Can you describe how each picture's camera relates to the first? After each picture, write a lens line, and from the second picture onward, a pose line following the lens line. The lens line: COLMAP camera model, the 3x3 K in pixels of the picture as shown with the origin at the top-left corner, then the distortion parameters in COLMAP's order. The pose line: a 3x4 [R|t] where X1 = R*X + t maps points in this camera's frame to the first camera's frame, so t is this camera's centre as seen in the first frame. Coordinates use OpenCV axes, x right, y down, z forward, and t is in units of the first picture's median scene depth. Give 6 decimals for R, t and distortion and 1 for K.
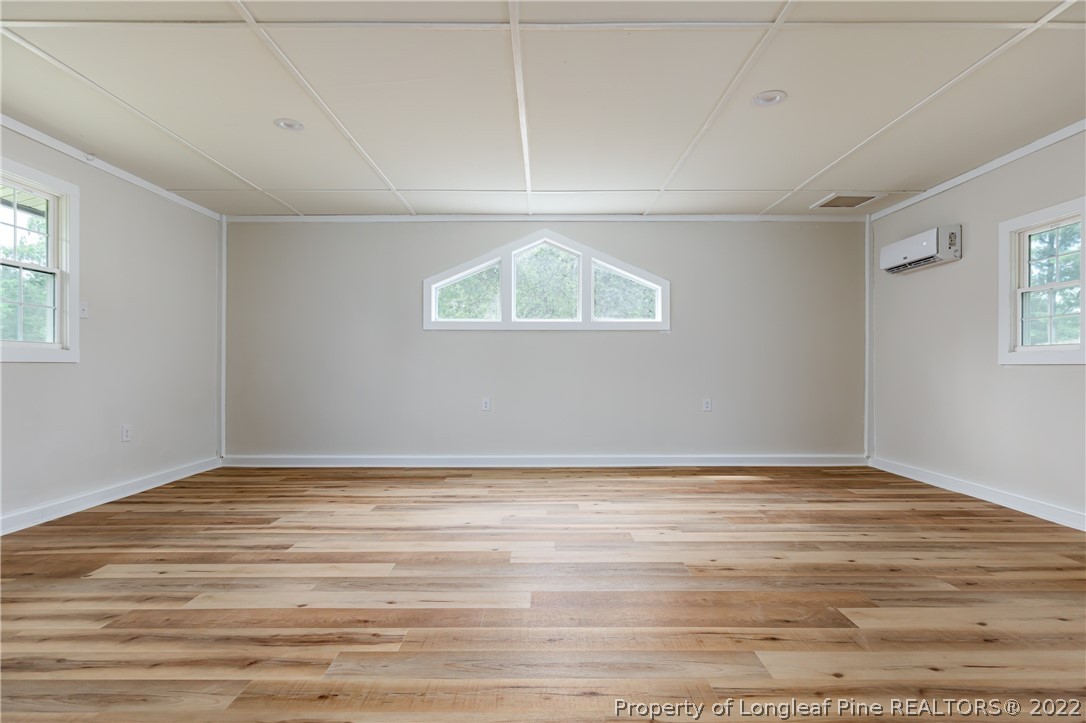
lens RADIAL K [[554.6, 0, 543.0], [0, 554.6, 361.5], [0, 0, 1]] dist [-0.001079, 0.000149]
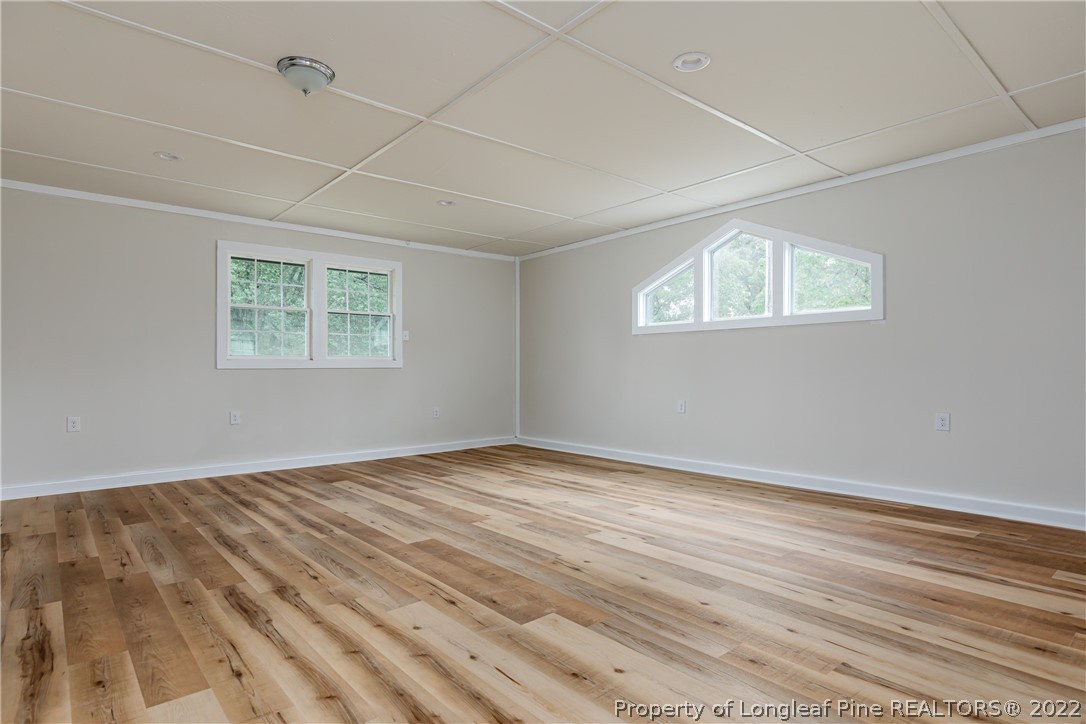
lens RADIAL K [[591.1, 0, 543.0], [0, 591.1, 362.0], [0, 0, 1]] dist [0.002496, -0.000289]
pose [[0.643816, -0.012776, -0.765073, 0.938741], [0.011764, 0.999908, -0.006798, 0.001366], [0.765090, -0.004624, 0.643907, 0.214583]]
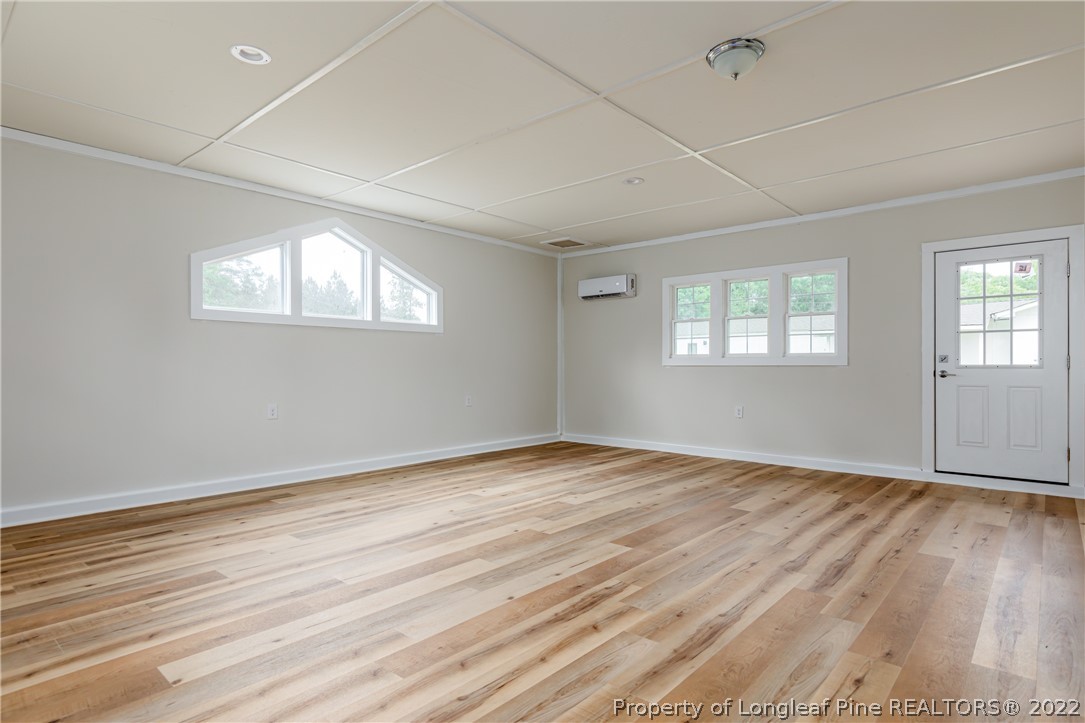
lens RADIAL K [[590.5, 0, 542.5], [0, 590.5, 361.5], [0, 0, 1]] dist [0.002496, -0.000289]
pose [[0.656581, 0.006096, 0.754231, -0.874128], [-0.006857, 0.999974, -0.002113, -0.001093], [-0.754224, -0.003785, 0.656606, 0.162442]]
